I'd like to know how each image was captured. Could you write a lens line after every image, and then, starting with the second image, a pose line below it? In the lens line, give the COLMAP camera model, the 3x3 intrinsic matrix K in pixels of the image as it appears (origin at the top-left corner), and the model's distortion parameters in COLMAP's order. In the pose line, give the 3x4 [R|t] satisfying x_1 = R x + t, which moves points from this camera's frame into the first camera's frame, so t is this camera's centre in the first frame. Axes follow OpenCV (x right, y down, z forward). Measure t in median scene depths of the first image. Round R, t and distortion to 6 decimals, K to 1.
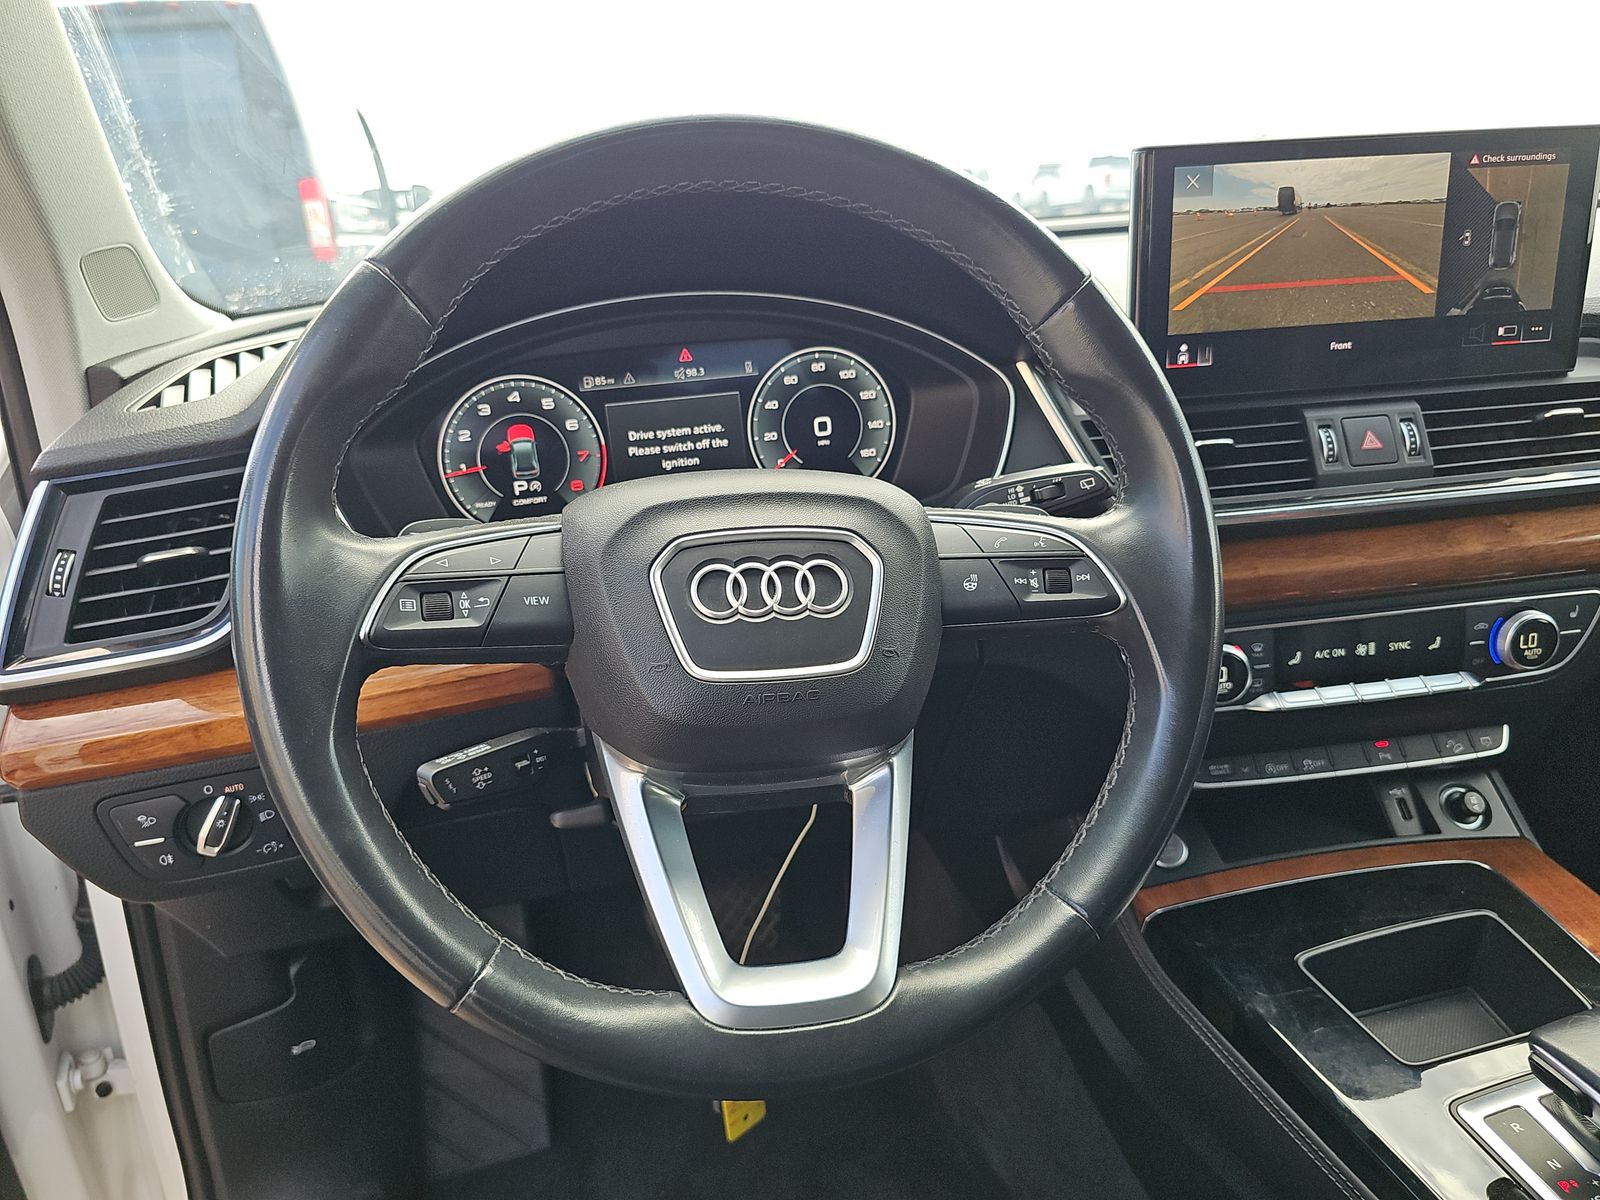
lens RADIAL K [[1062.9, 0, 770.7], [0, 1062.9, 598.9], [0, 0, 1]] dist [0.050411, -0.076981]
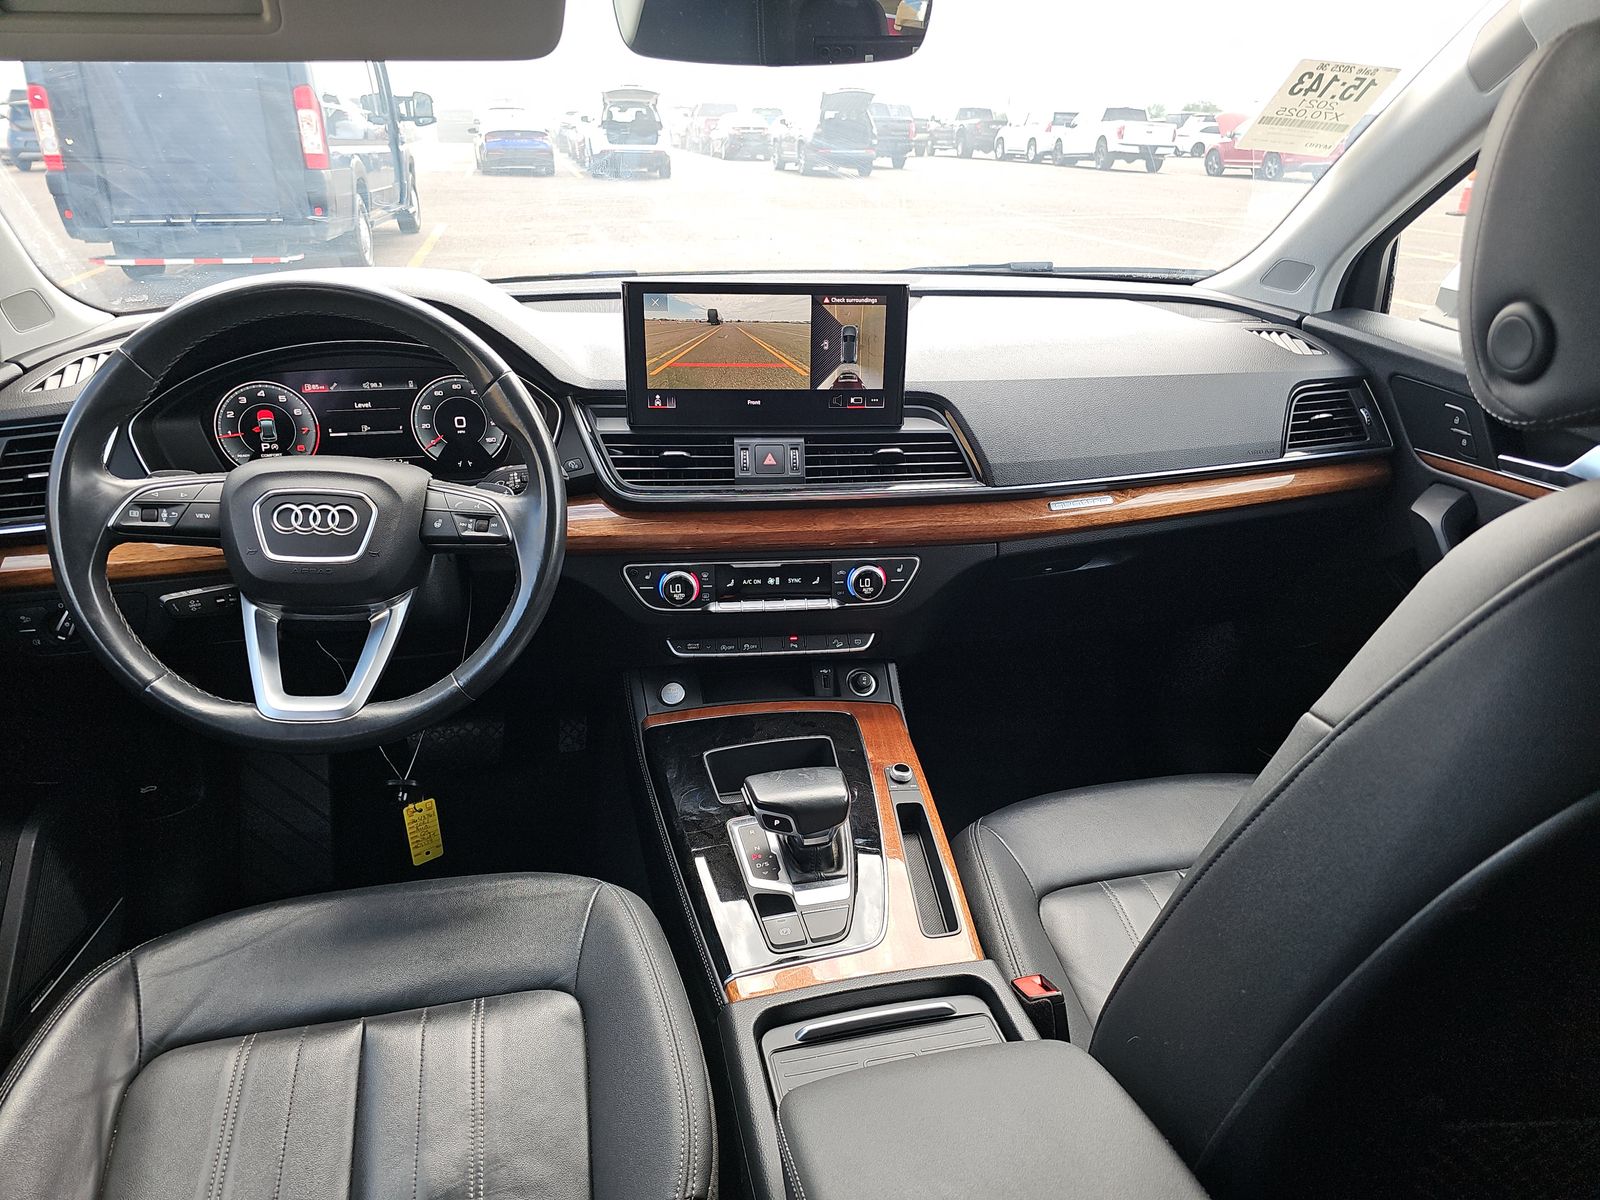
lens RADIAL K [[1072.9, 0, 800.0], [0, 1072.9, 600.0], [0, 0, 1]] dist [0.055194, -0.062020]
pose [[0.997139, 0.074047, 0.015189, 0.610440], [-0.074895, 0.994997, 0.066114, -0.041321], [-0.010218, -0.067062, 0.997696, -0.745911]]
